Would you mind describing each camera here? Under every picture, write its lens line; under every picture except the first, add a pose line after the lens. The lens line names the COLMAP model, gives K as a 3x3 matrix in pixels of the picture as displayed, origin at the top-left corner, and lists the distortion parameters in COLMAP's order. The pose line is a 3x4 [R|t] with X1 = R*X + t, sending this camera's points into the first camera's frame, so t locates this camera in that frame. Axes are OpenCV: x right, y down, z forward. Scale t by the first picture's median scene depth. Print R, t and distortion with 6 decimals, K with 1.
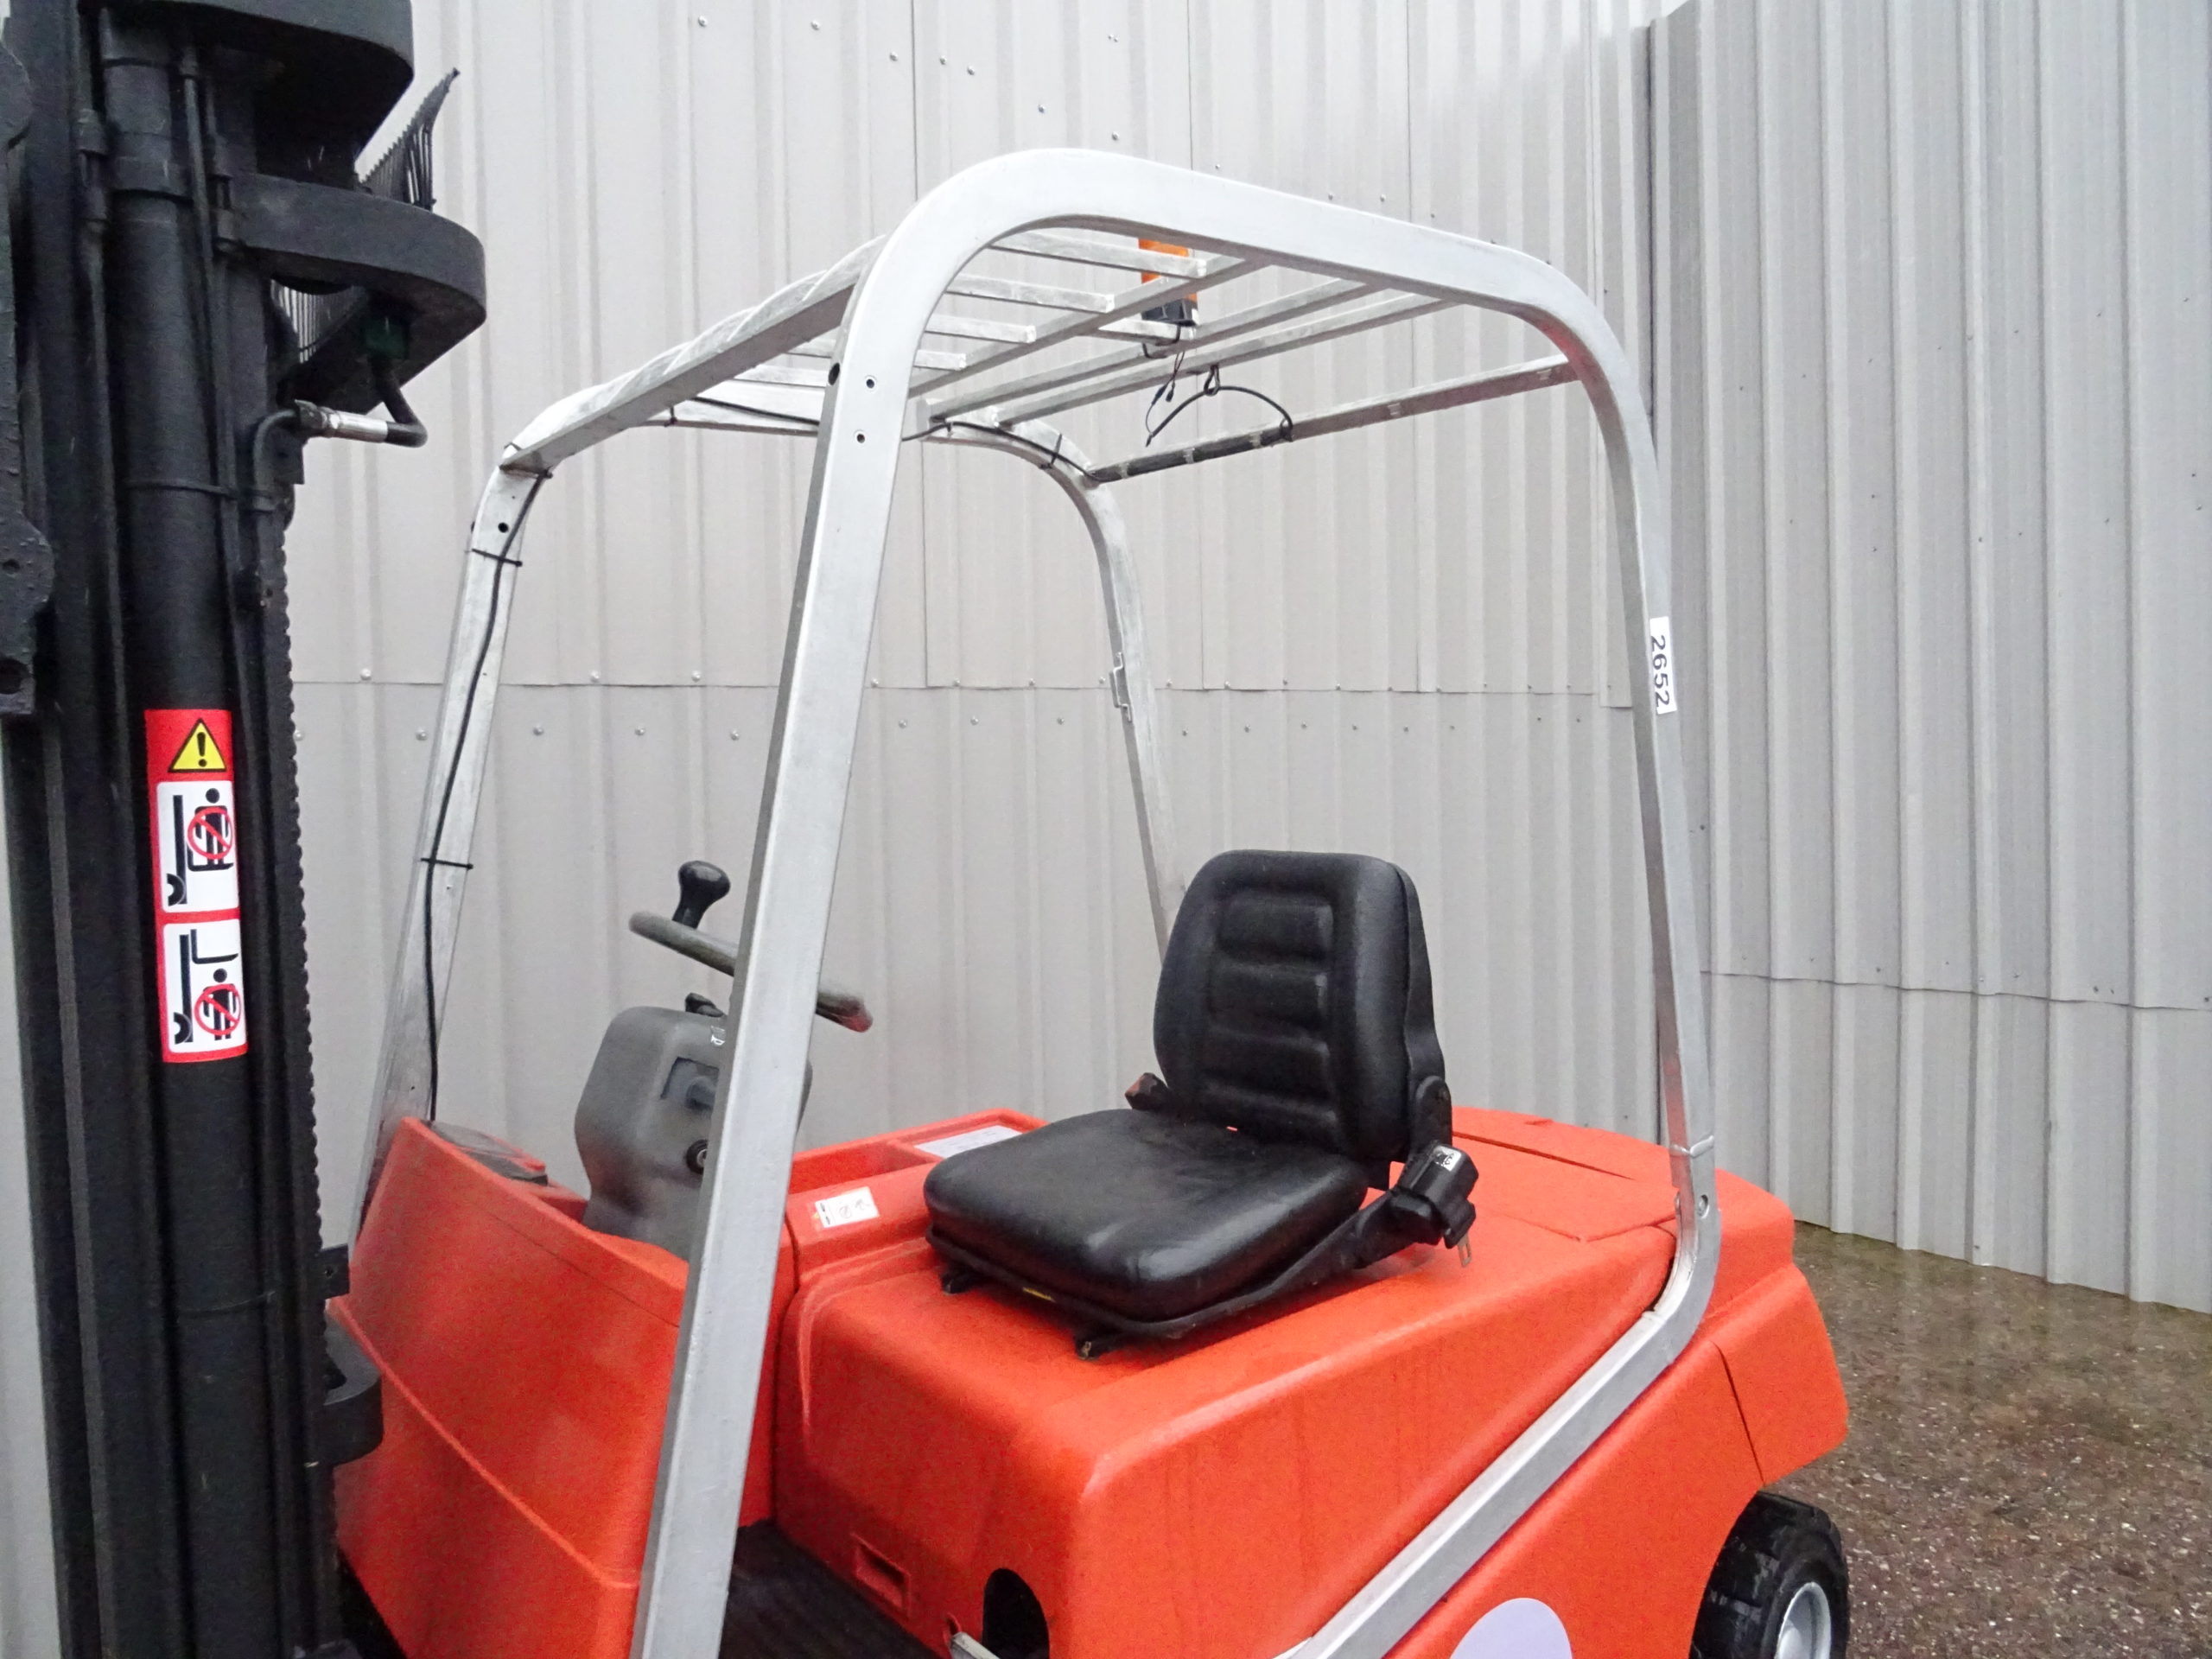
lens RADIAL K [[1581.5, 0, 1104.1], [0, 1581.5, 827.4], [0, 0, 1]] dist [0.002643, -0.006281]
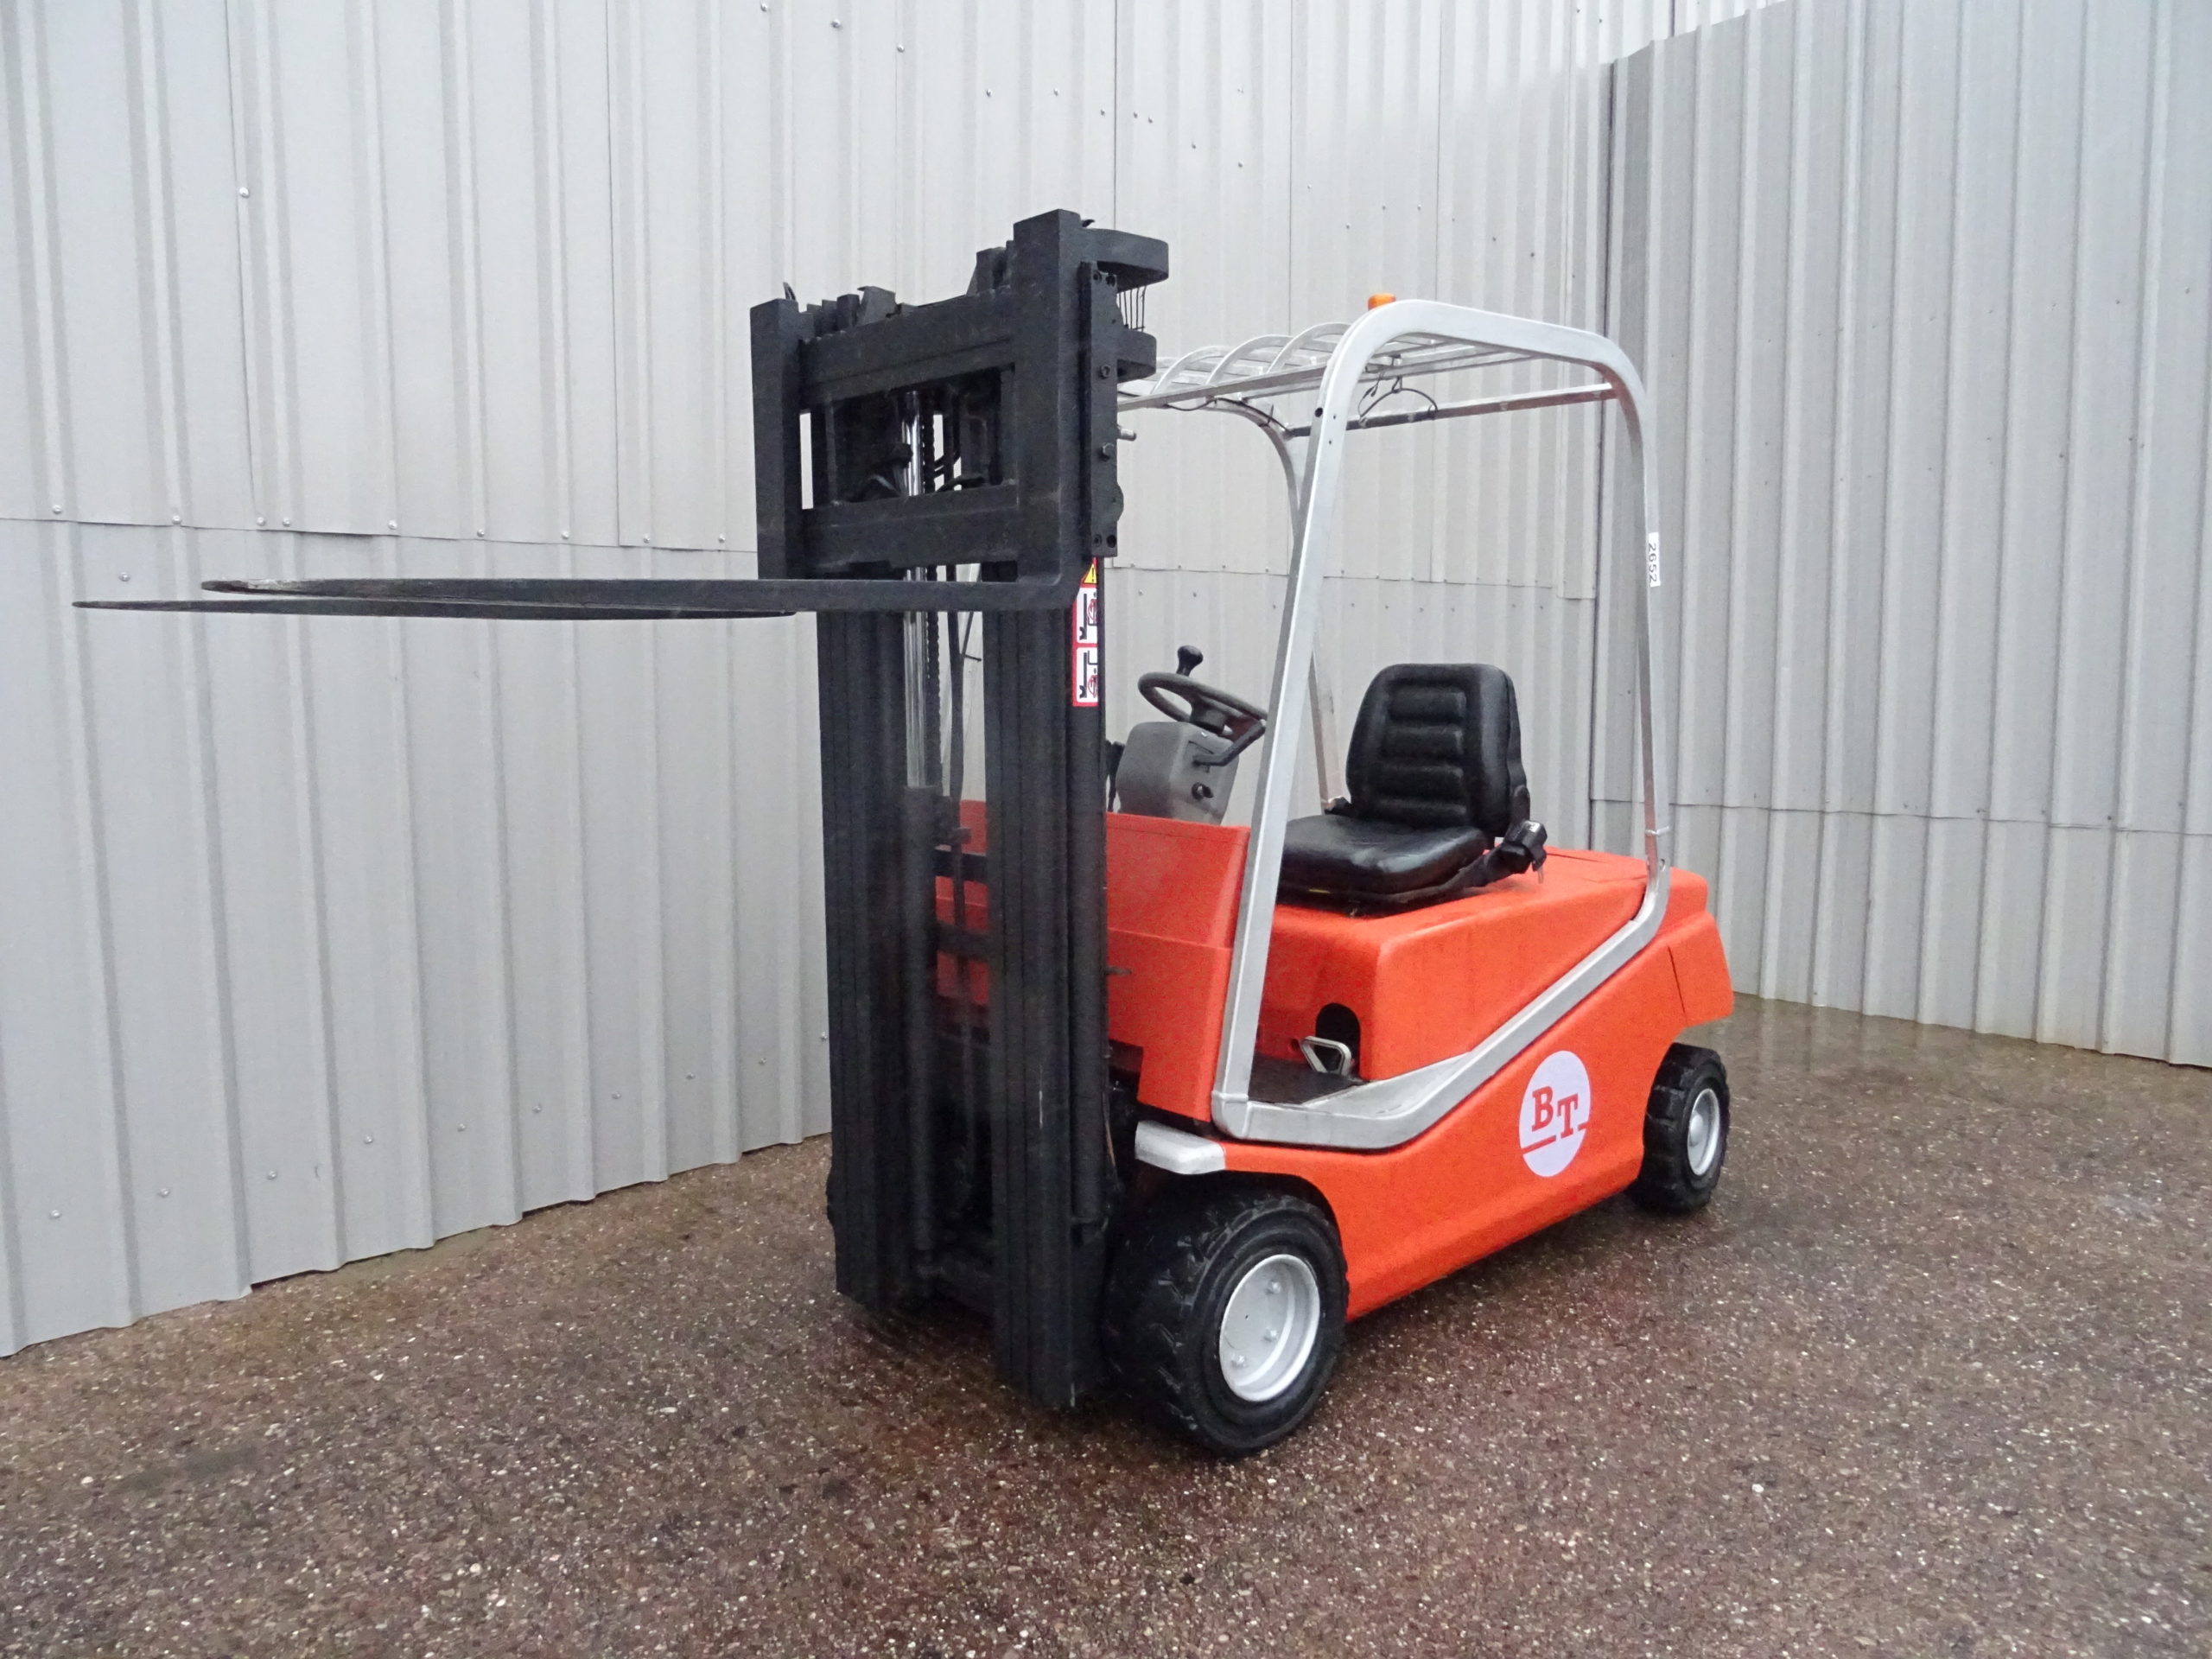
lens RADIAL K [[1581.5, 0, 1104.1], [0, 1581.5, 827.4], [0, 0, 1]] dist [0.002643, -0.006281]
pose [[0.997606, 0.013065, 0.067915, -0.379593], [-0.017379, 0.997842, 0.063317, 0.096080], [-0.066941, -0.064345, 0.995680, -0.749887]]
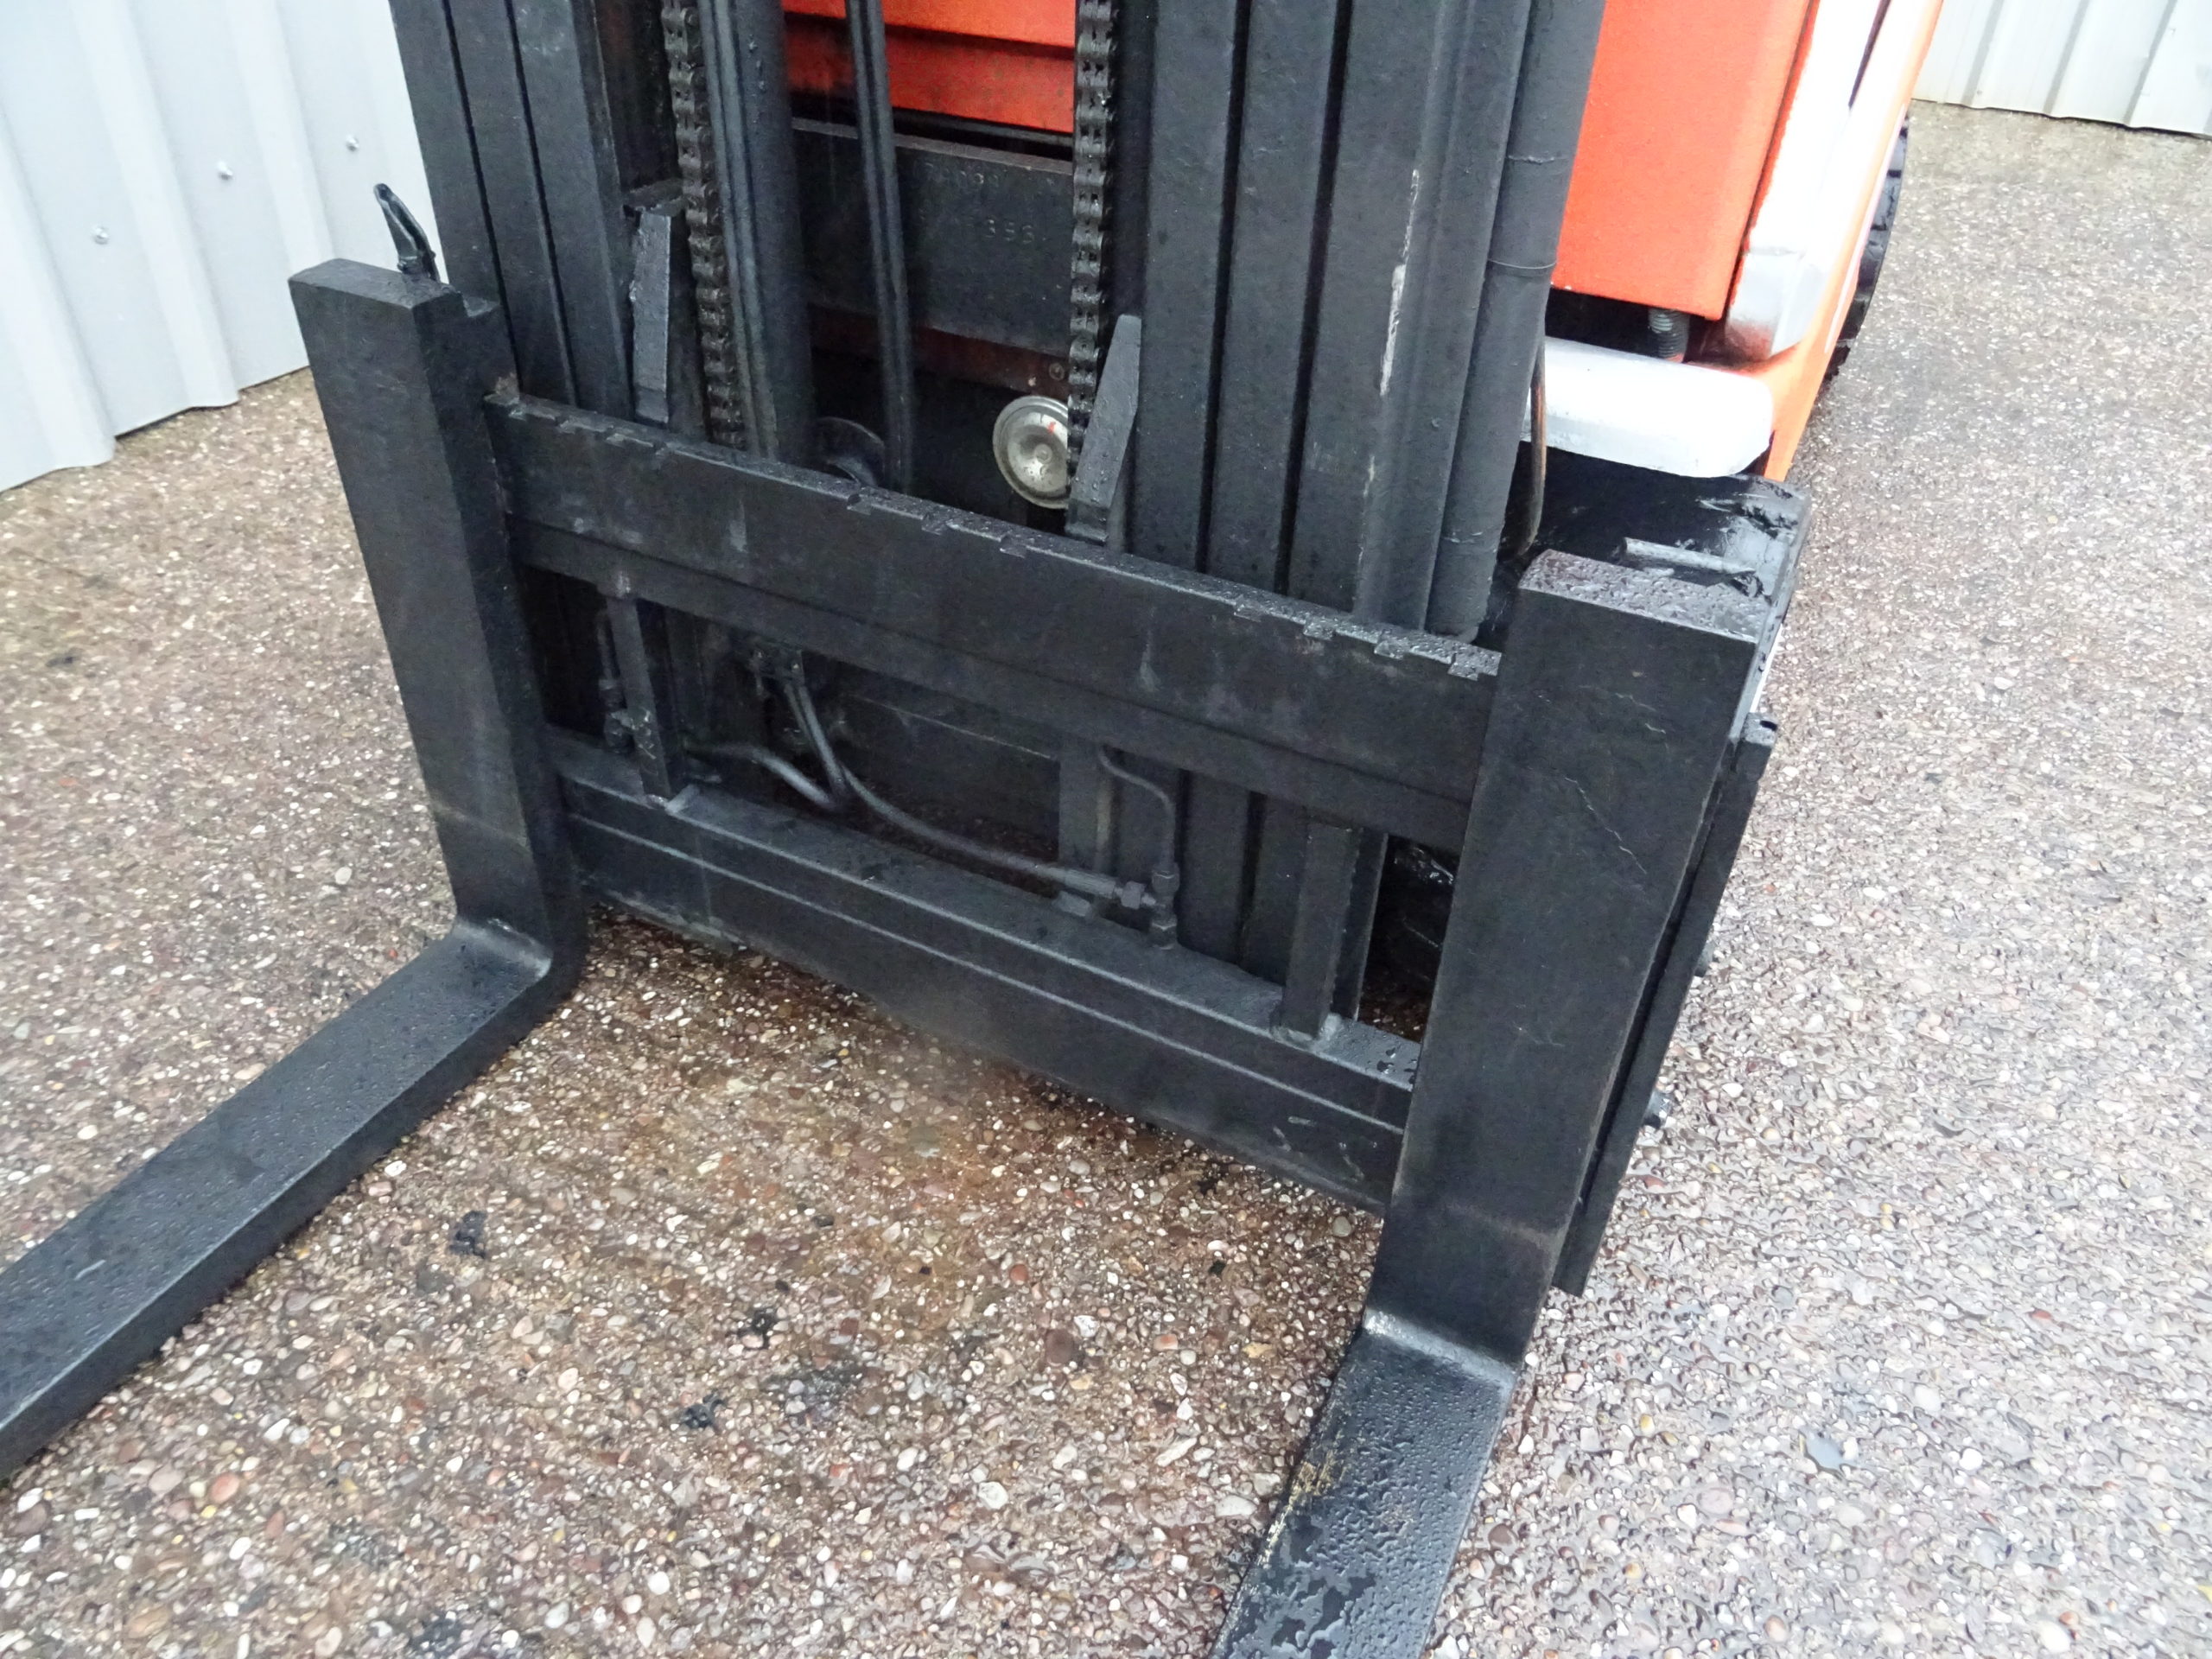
lens RADIAL K [[1581.5, 0, 1104.1], [0, 1581.5, 827.4], [0, 0, 1]] dist [0.002643, -0.006281]
pose [[0.900441, -0.209932, 0.380964, -0.585292], [-0.038141, 0.834346, 0.549920, 0.303556], [-0.433302, -0.509701, 0.743273, 0.225337]]
